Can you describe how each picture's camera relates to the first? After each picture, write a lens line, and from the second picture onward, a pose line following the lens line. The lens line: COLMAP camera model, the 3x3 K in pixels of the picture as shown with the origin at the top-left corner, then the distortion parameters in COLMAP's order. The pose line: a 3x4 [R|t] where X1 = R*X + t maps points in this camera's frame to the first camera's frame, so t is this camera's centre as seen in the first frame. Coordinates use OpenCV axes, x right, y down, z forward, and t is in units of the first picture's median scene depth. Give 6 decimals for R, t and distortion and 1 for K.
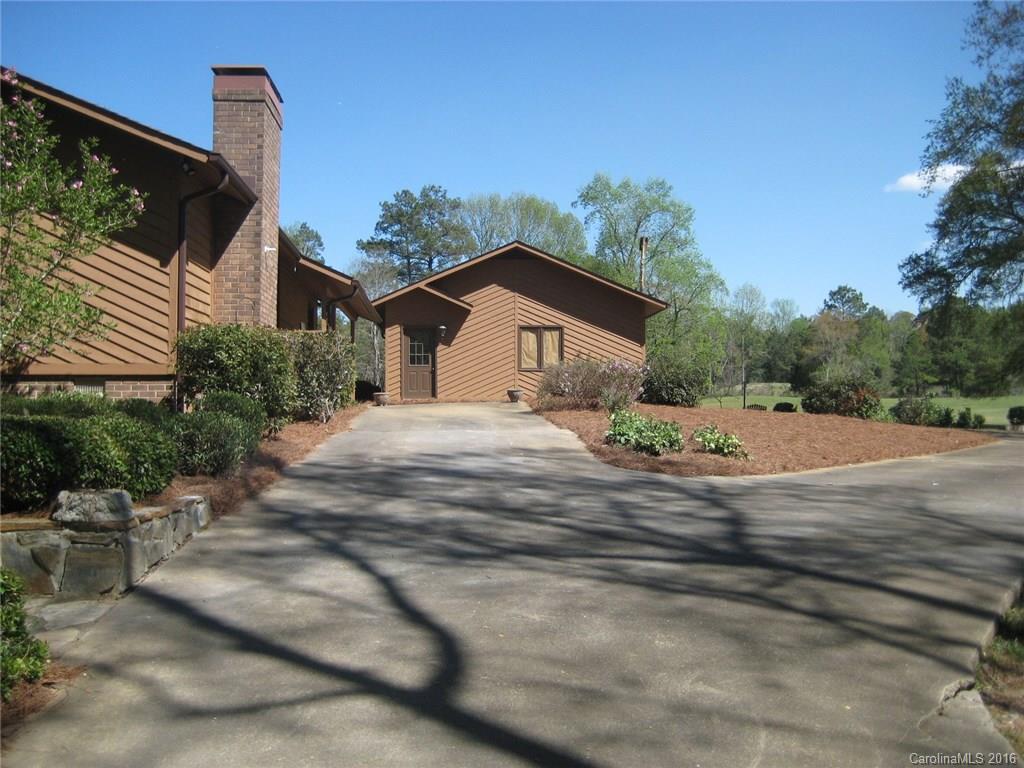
lens RADIAL K [[1080.7, 0, 508.1], [0, 1080.7, 383.8], [0, 0, 1]] dist [-0.078354, 0.000000]
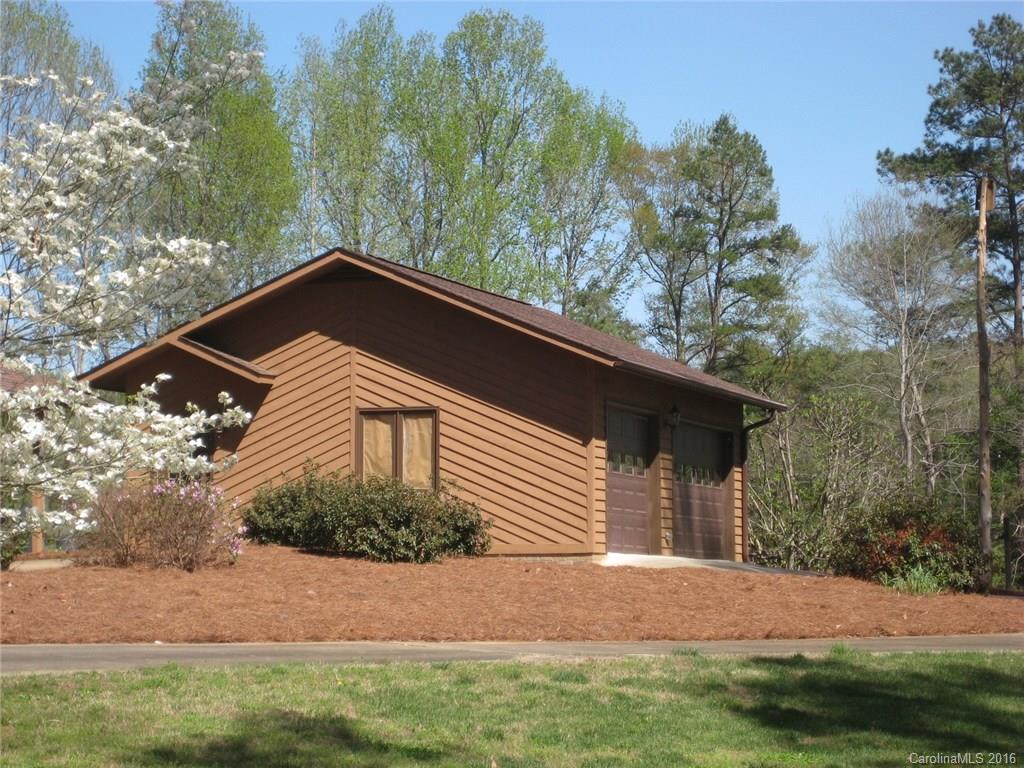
lens RADIAL K [[3088.9, 0, 515.6], [0, 3088.9, 384.8], [0, 0, 1]] dist [0.115928, 0.000000]
pose [[0.931242, -0.028329, -0.363298, 0.619775], [0.011922, 0.998808, -0.047324, 0.005568], [0.364205, 0.039739, 0.930470, -0.352678]]
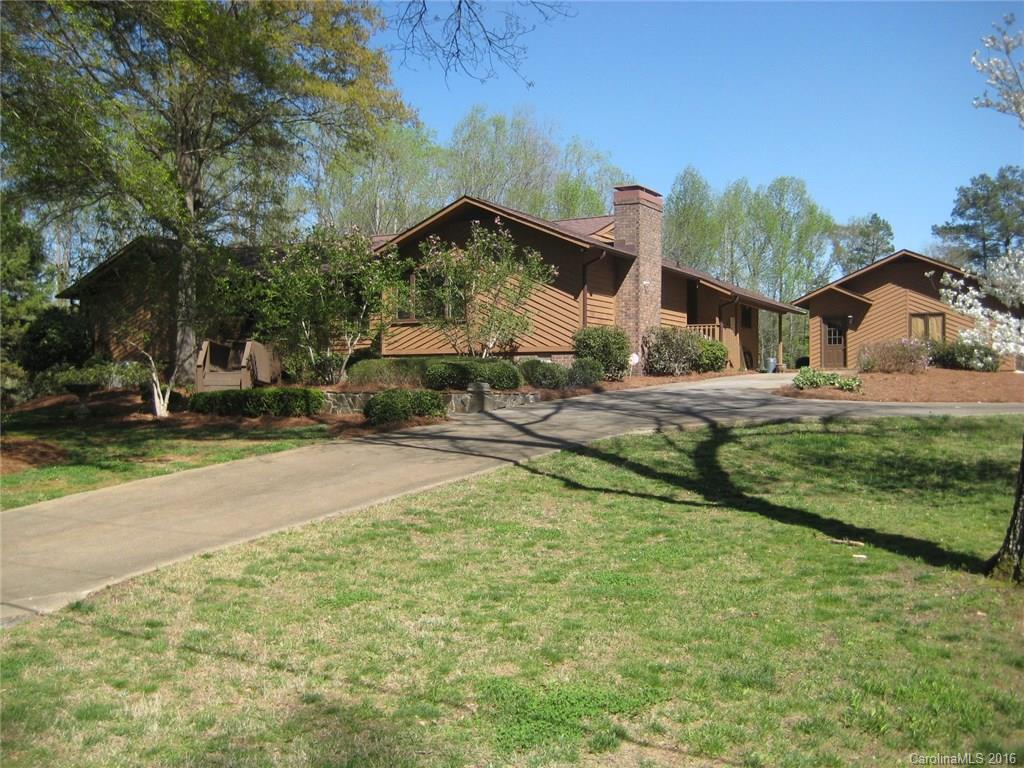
lens RADIAL K [[1080.7, 0, 508.7], [0, 1080.7, 380.0], [0, 0, 1]] dist [-0.078354, 0.000000]
pose [[0.842117, -0.002937, -0.539287, 0.299178], [0.008325, 0.999937, 0.007554, 0.013117], [0.539231, -0.010851, 0.842088, -0.354483]]
